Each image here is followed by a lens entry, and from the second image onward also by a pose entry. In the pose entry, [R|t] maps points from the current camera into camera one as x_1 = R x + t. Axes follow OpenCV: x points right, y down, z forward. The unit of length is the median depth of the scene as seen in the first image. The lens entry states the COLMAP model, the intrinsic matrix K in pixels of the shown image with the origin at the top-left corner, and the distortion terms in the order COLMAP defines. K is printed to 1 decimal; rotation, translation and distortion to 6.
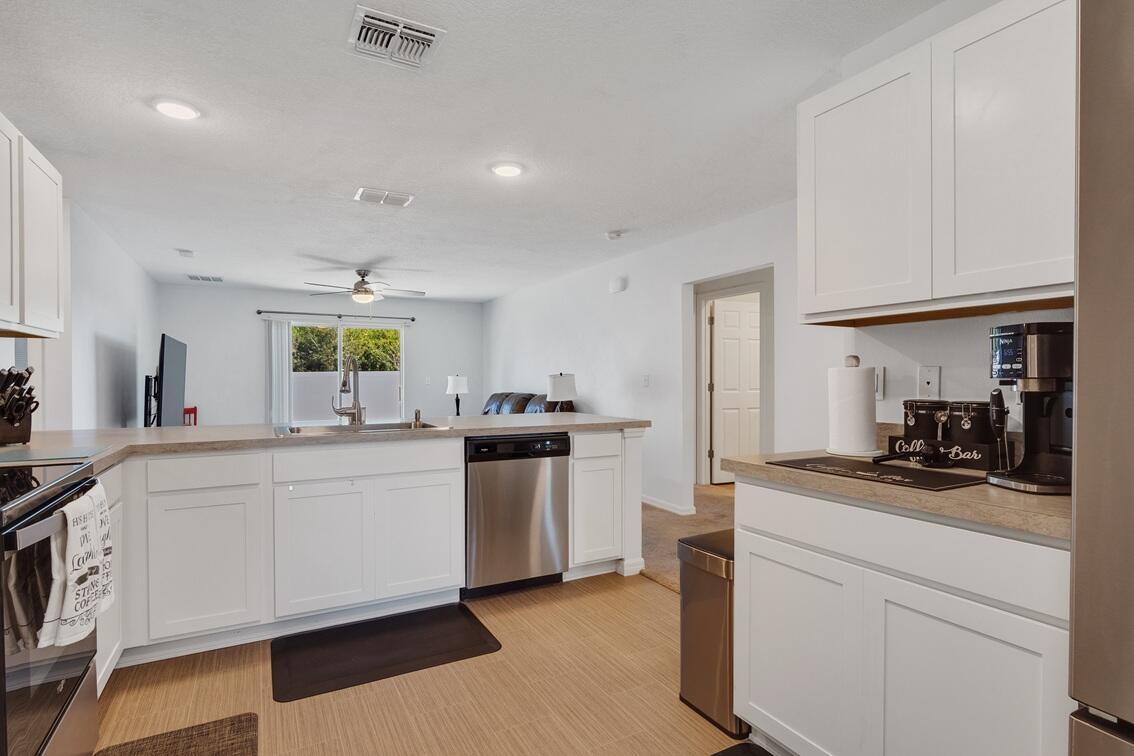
lens RADIAL K [[574.5, 0, 591.9], [0, 574.5, 381.8], [0, 0, 1]] dist [-0.024459, 0.001421]
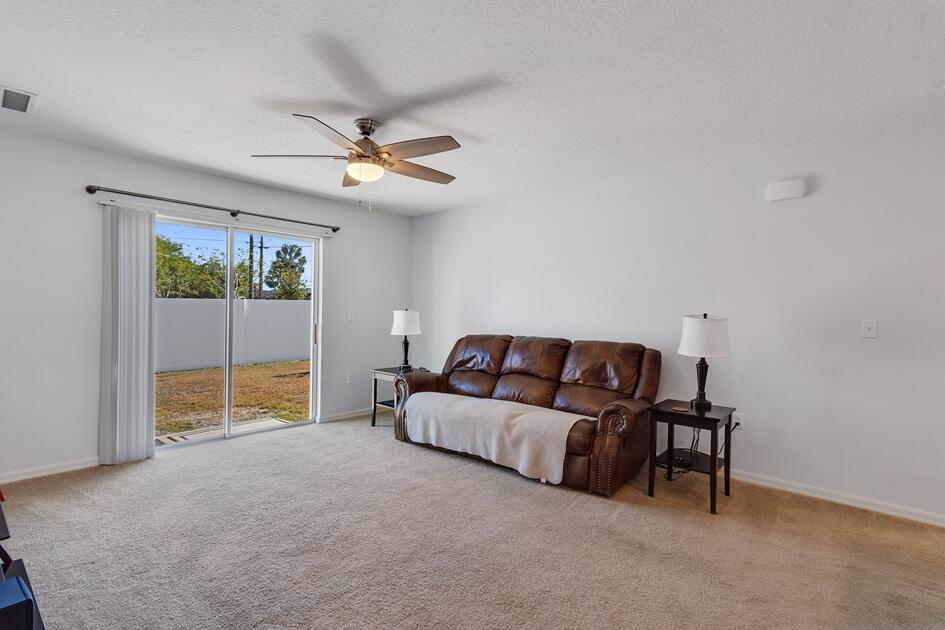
lens RADIAL K [[457.9, 0, 474.0], [0, 457.9, 314.8], [0, 0, 1]] dist [-0.013414, -0.004743]
pose [[0.947346, 0.014677, 0.319876, -0.367842], [-0.017088, 0.999843, 0.004733, -0.009374], [-0.319756, -0.009950, 0.947448, 0.457244]]
